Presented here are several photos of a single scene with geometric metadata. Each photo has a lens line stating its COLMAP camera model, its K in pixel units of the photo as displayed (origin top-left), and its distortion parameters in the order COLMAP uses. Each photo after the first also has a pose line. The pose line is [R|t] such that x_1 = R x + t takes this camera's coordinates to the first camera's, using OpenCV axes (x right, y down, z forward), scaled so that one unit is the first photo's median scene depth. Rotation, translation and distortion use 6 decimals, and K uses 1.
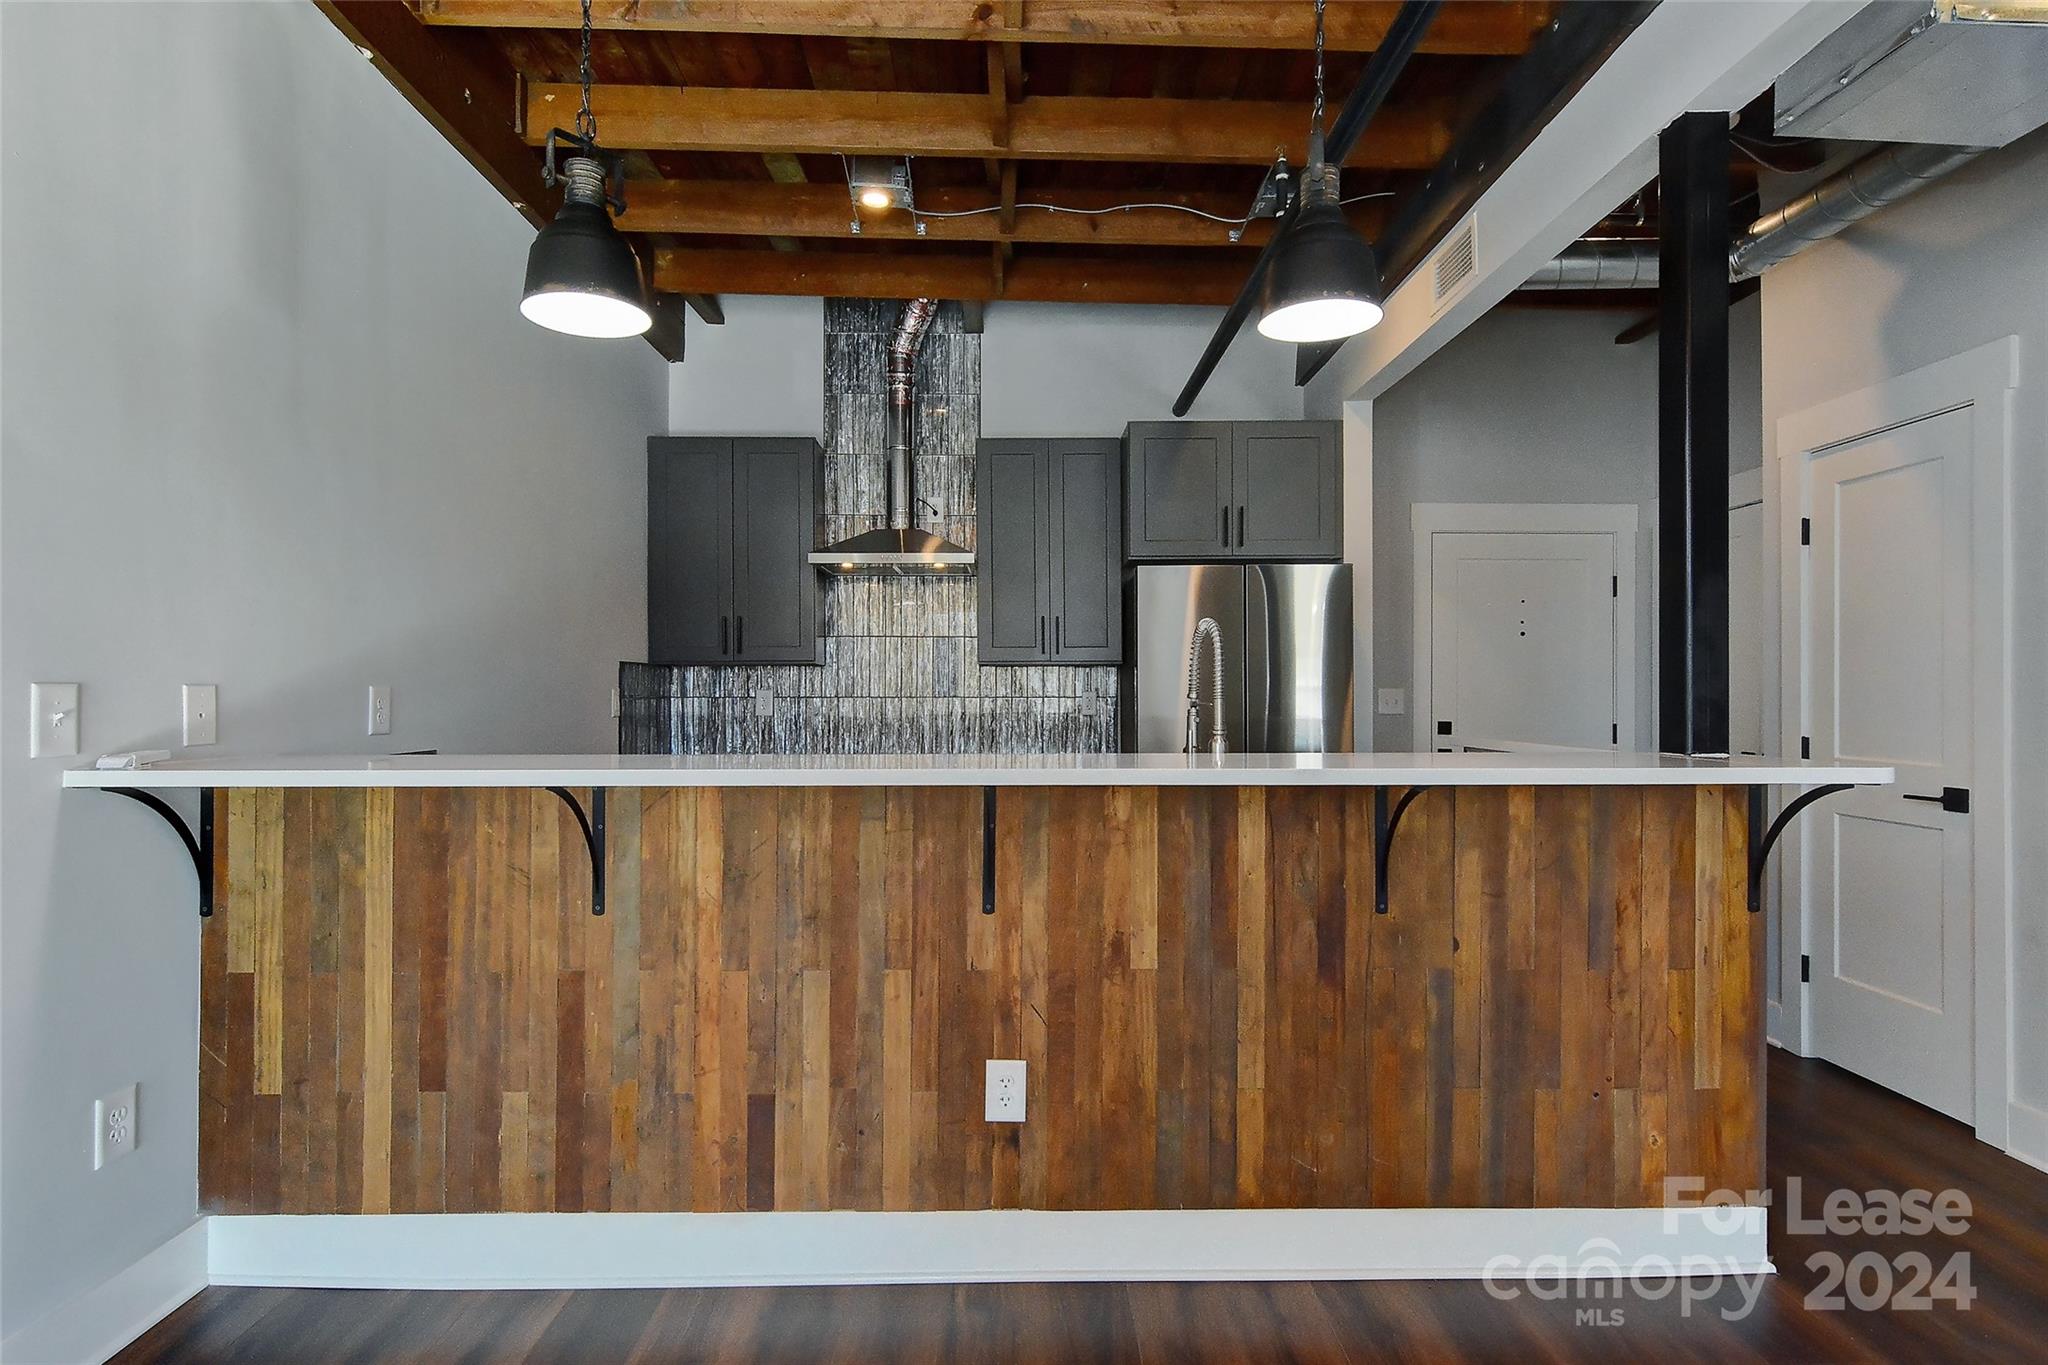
lens RADIAL K [[1019.4, 0, 1017.8], [0, 1019.4, 689.5], [0, 0, 1]] dist [0.002173, -0.000372]
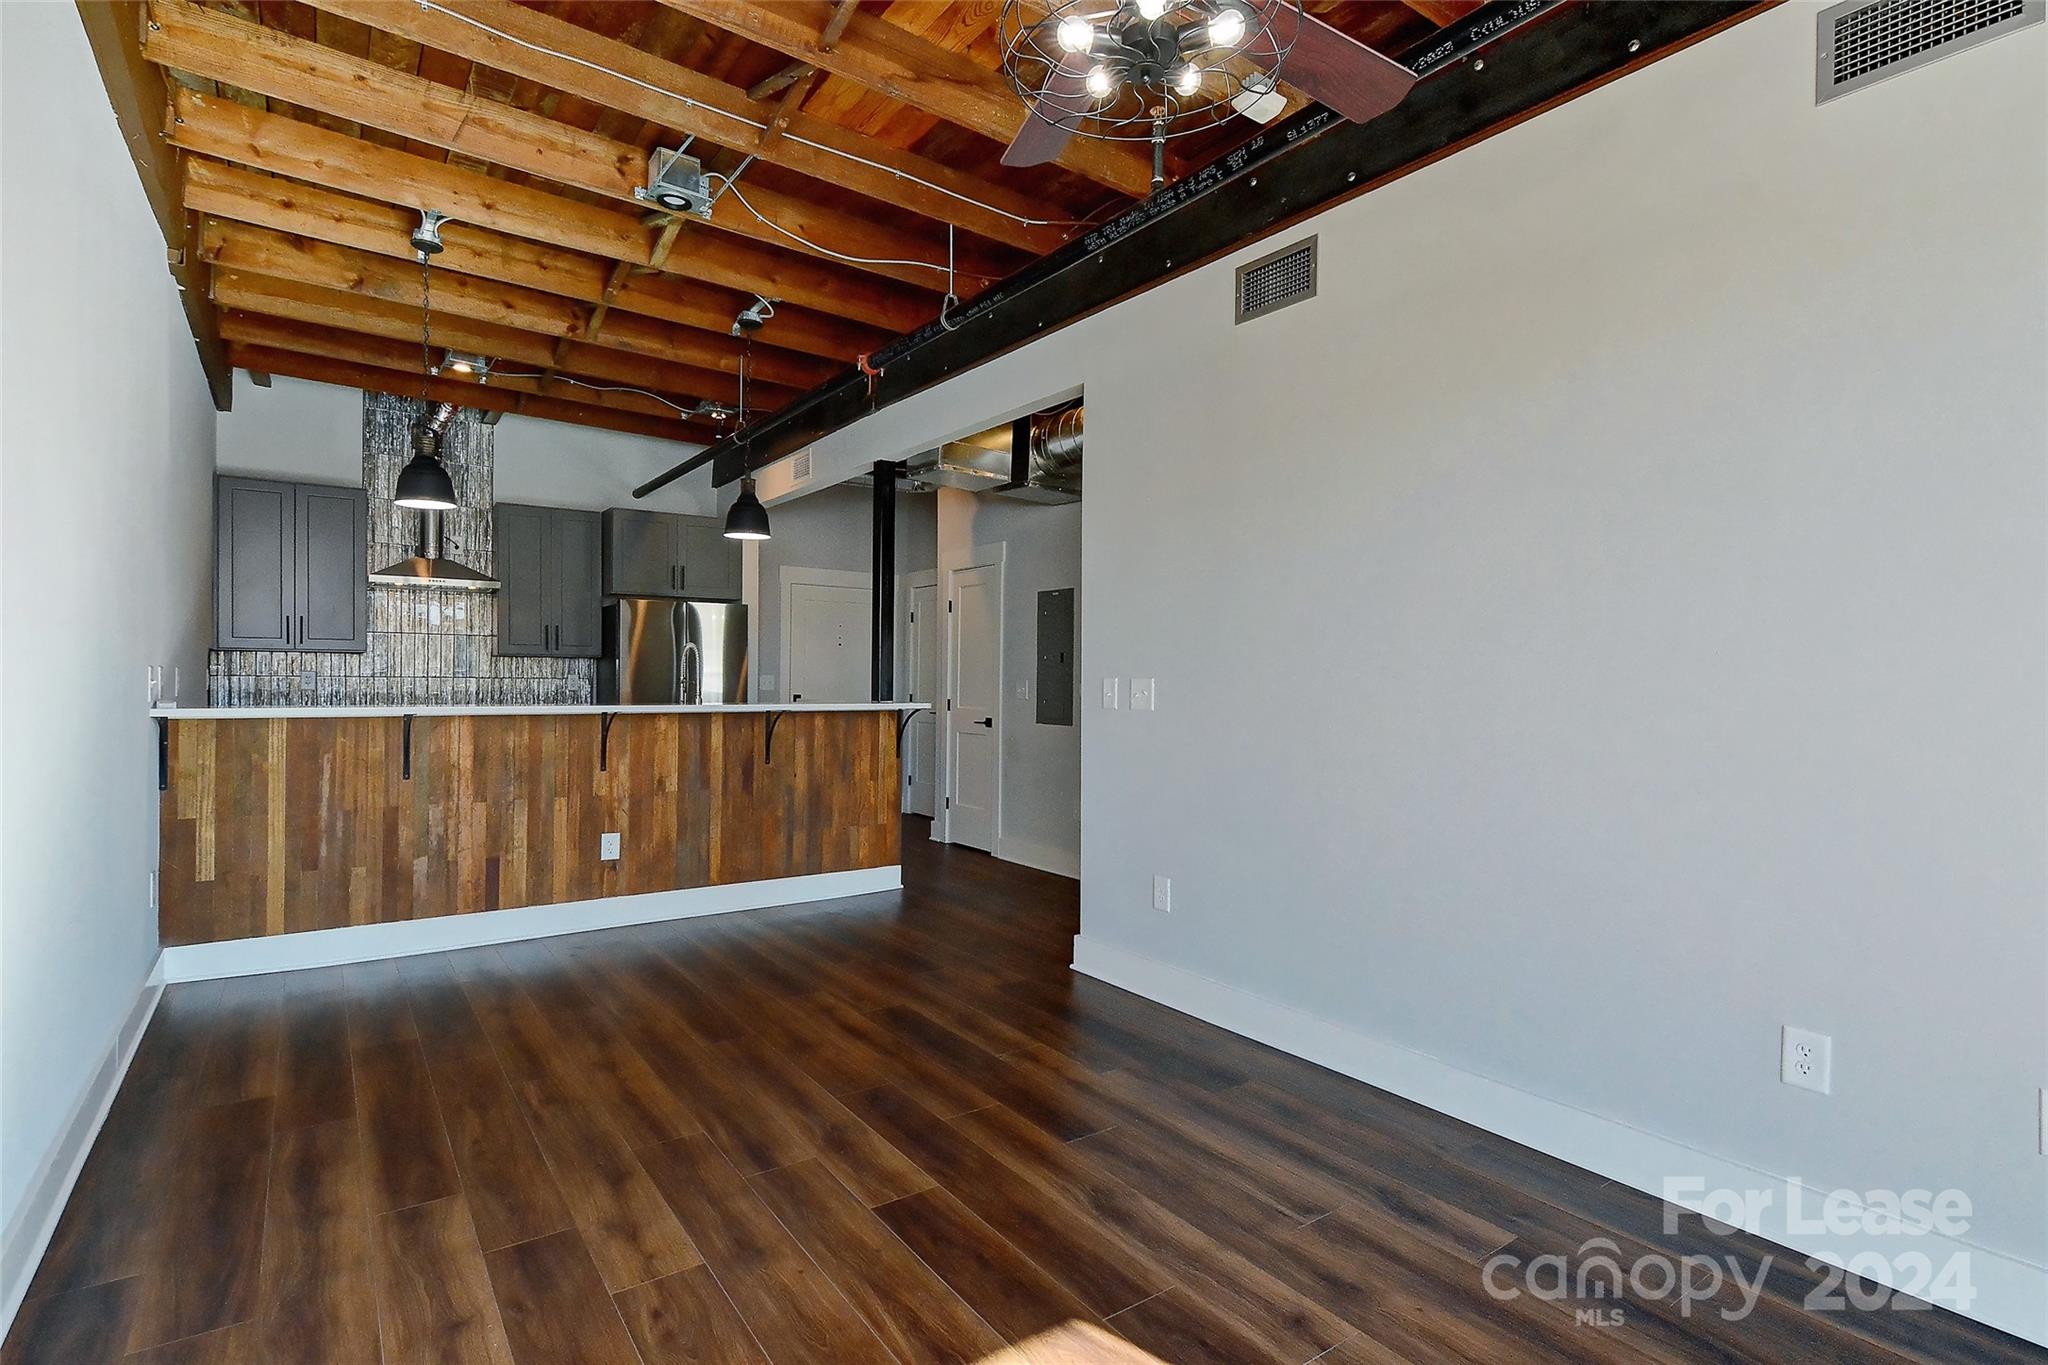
lens RADIAL K [[983.5, 0, 1024.0], [0, 983.5, 682.5], [0, 0, 1]] dist [-0.002526, -0.000757]
pose [[0.816841, 0.006520, 0.576825, -0.534324], [-0.011261, 0.999926, 0.004645, -0.001897], [-0.576752, -0.010290, 0.816854, -1.365140]]
